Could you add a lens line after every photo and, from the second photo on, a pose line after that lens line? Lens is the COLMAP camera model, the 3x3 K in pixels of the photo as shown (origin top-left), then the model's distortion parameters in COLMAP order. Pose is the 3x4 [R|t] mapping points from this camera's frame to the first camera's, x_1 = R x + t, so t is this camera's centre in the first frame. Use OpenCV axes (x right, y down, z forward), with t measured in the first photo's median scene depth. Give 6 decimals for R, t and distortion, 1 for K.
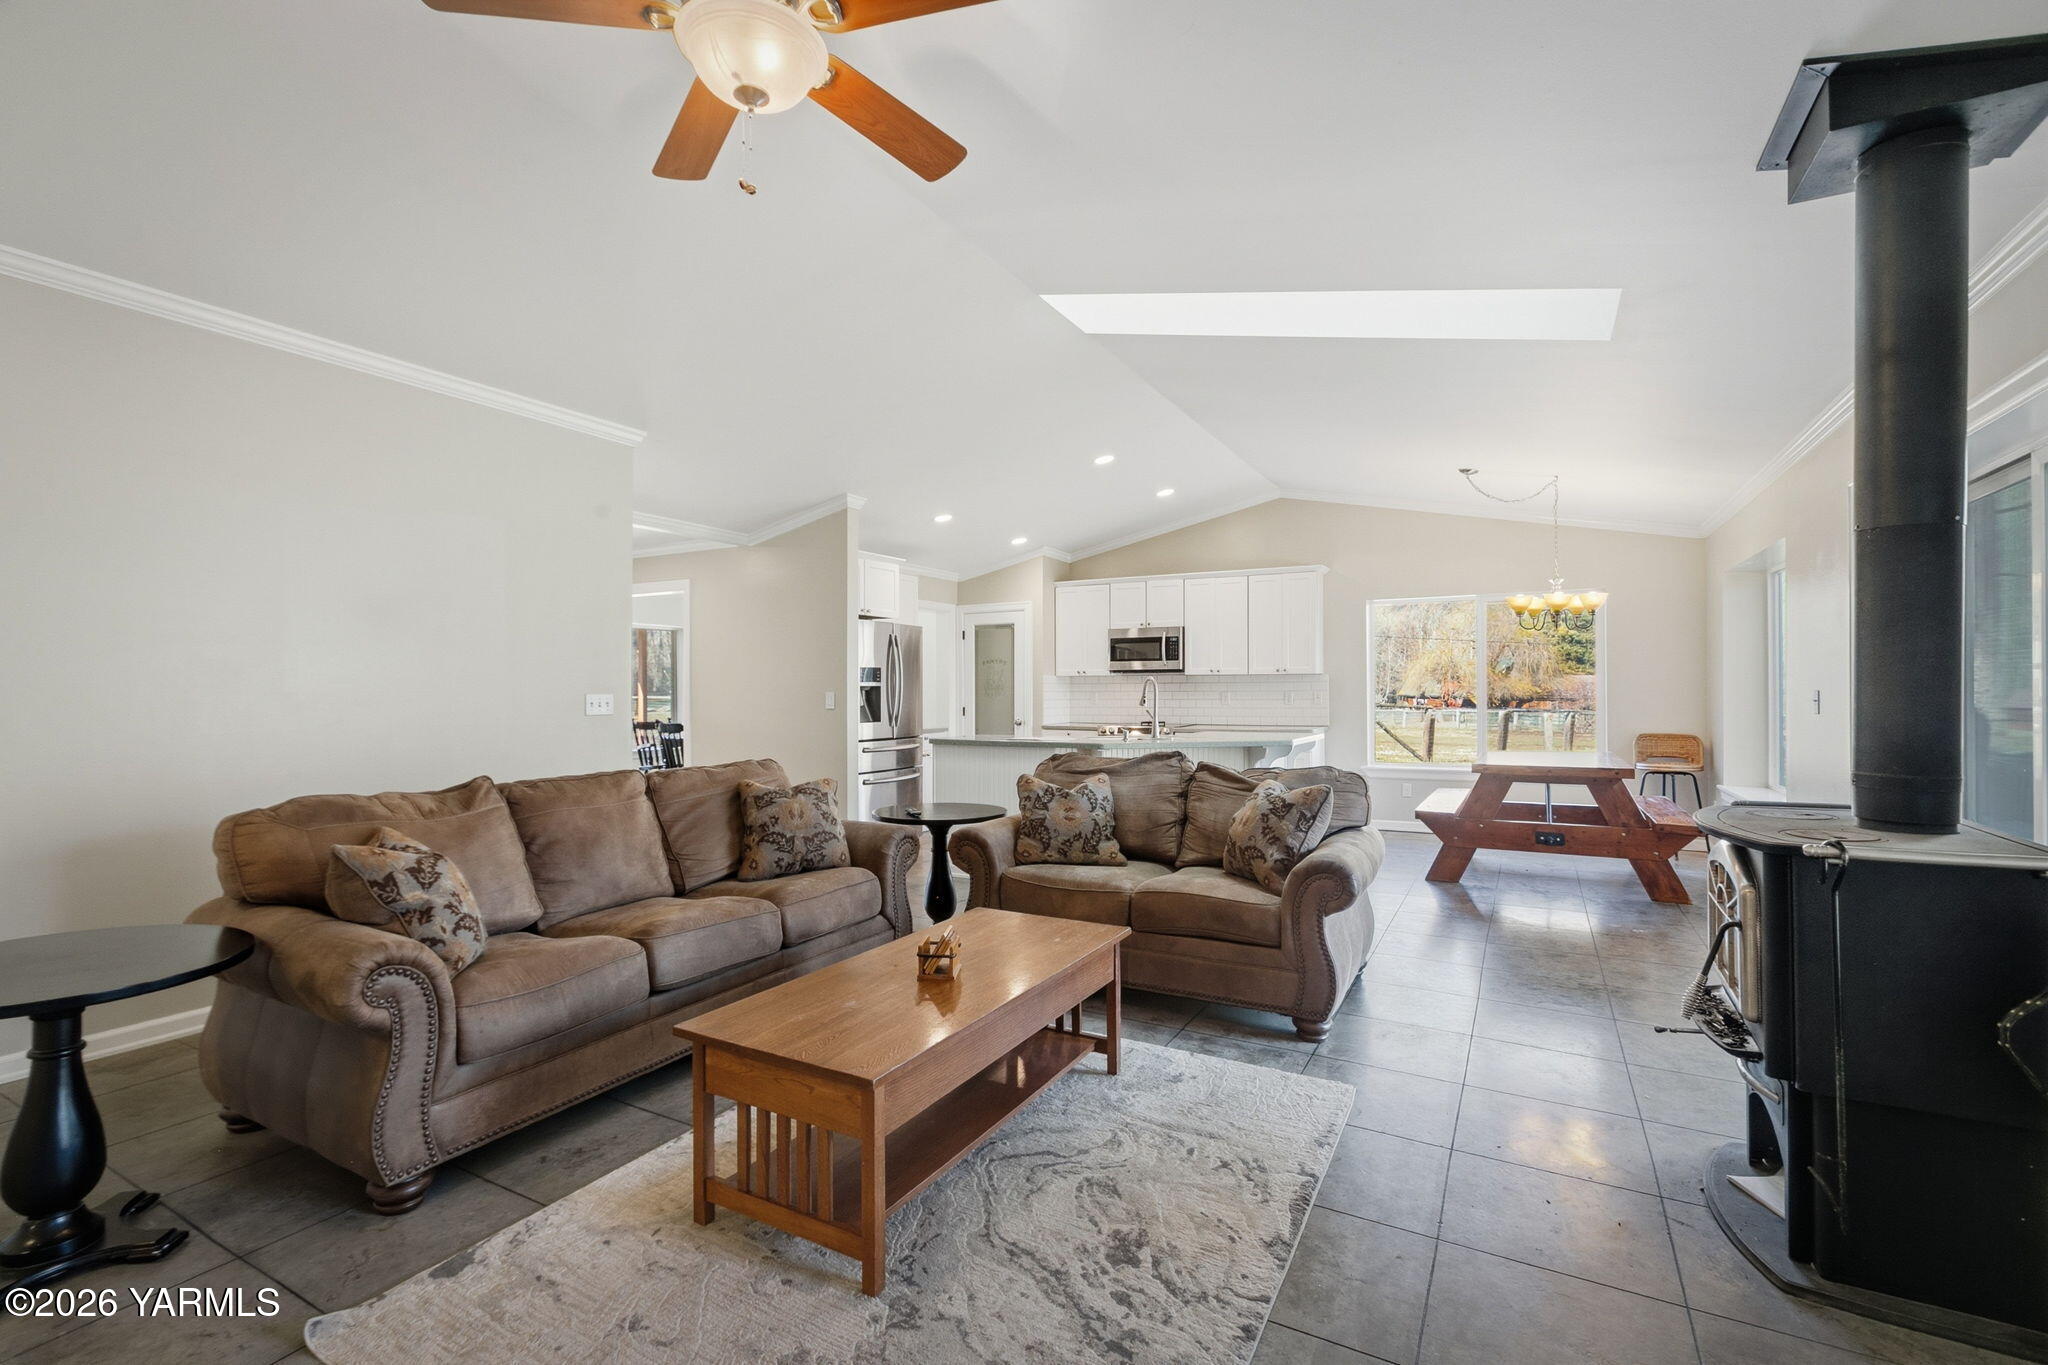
lens RADIAL K [[927.3, 0, 1014.6], [0, 927.3, 675.9], [0, 0, 1]] dist [0.000401, -0.000550]
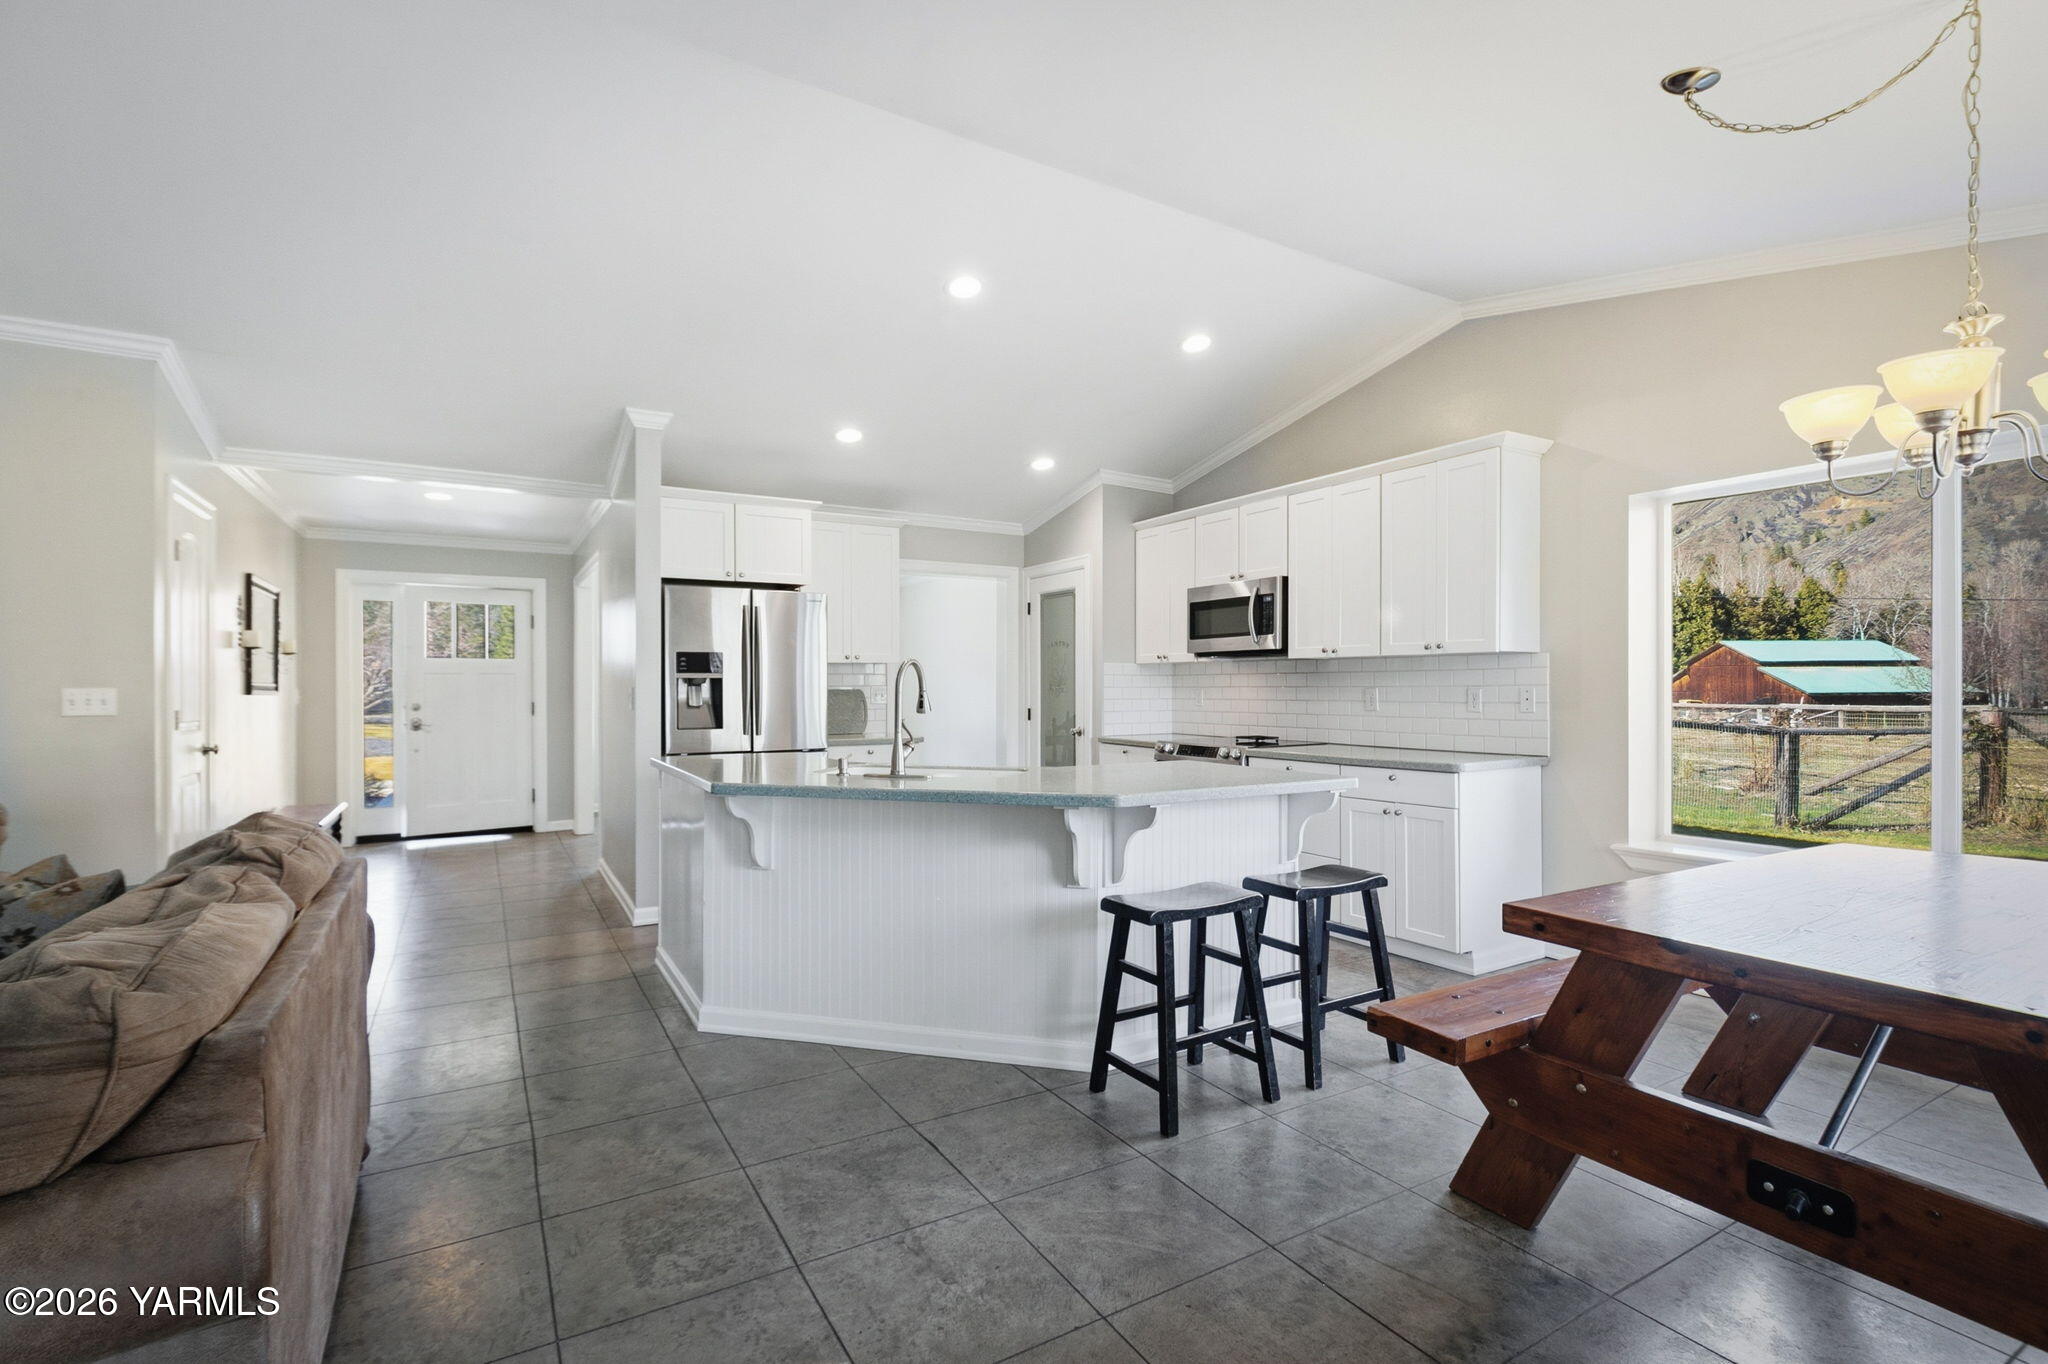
lens RADIAL K [[927.3, 0, 1023.4], [0, 927.3, 685.8], [0, 0, 1]] dist [0.000401, -0.000550]
pose [[0.860189, 0.000303, -0.509976, 0.414833], [0.007136, 0.999895, 0.012631, 0.009035], [0.509926, -0.014505, 0.860096, 0.506842]]
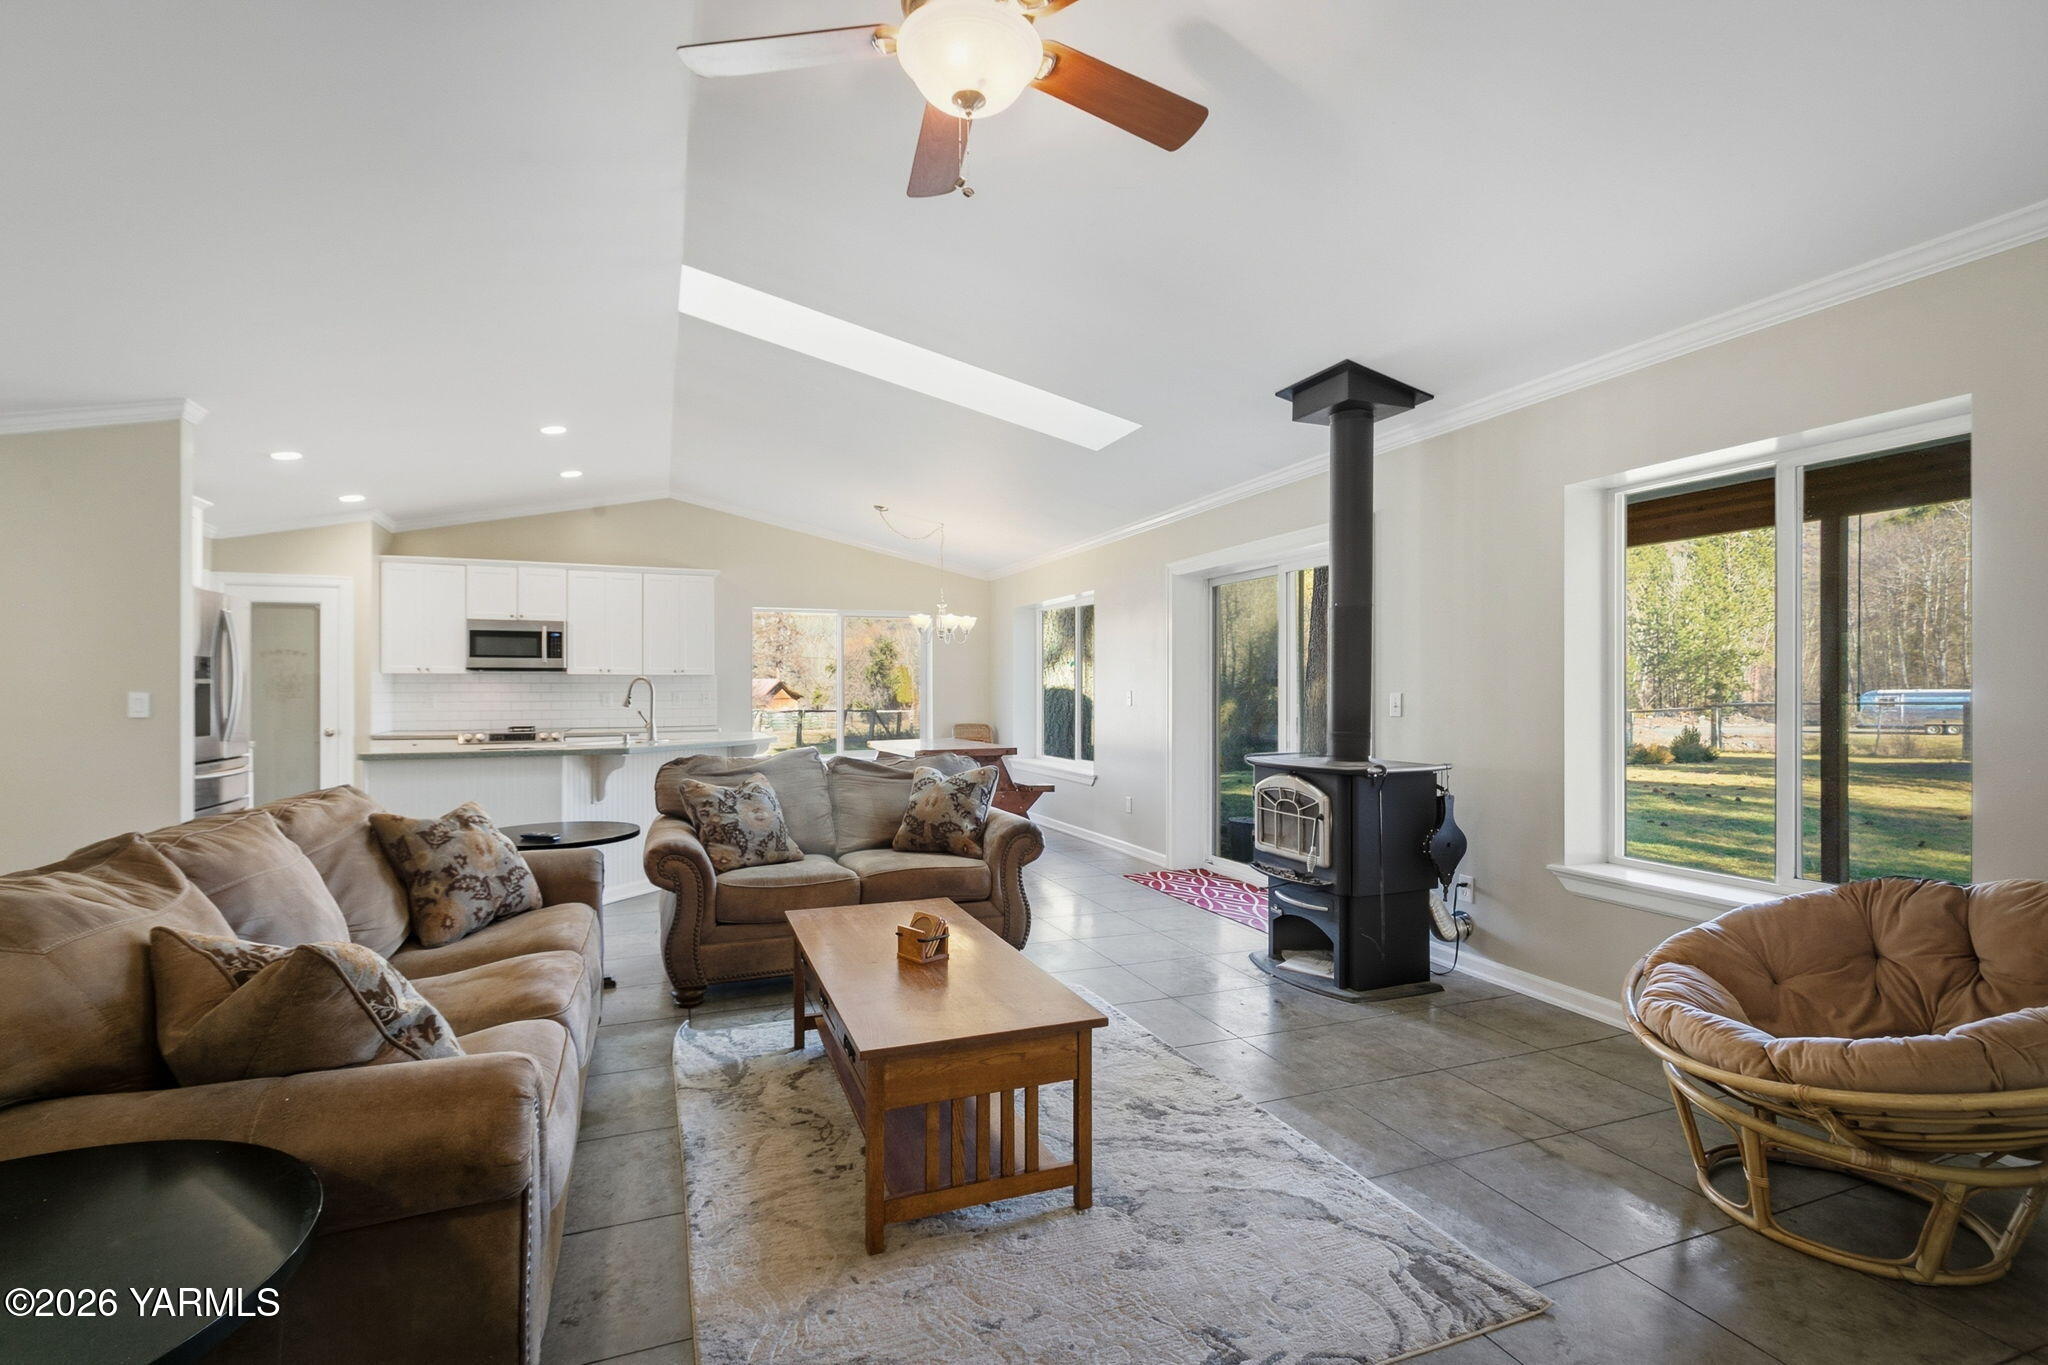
lens RADIAL K [[927.3, 0, 1025.0], [0, 927.3, 687.0], [0, 0, 1]] dist [0.000401, -0.000550]
pose [[0.625822, 0.005328, 0.779948, -0.303117], [-0.011950, 0.999925, 0.002758, 0.004032], [-0.779875, -0.011046, 0.625838, 0.093559]]
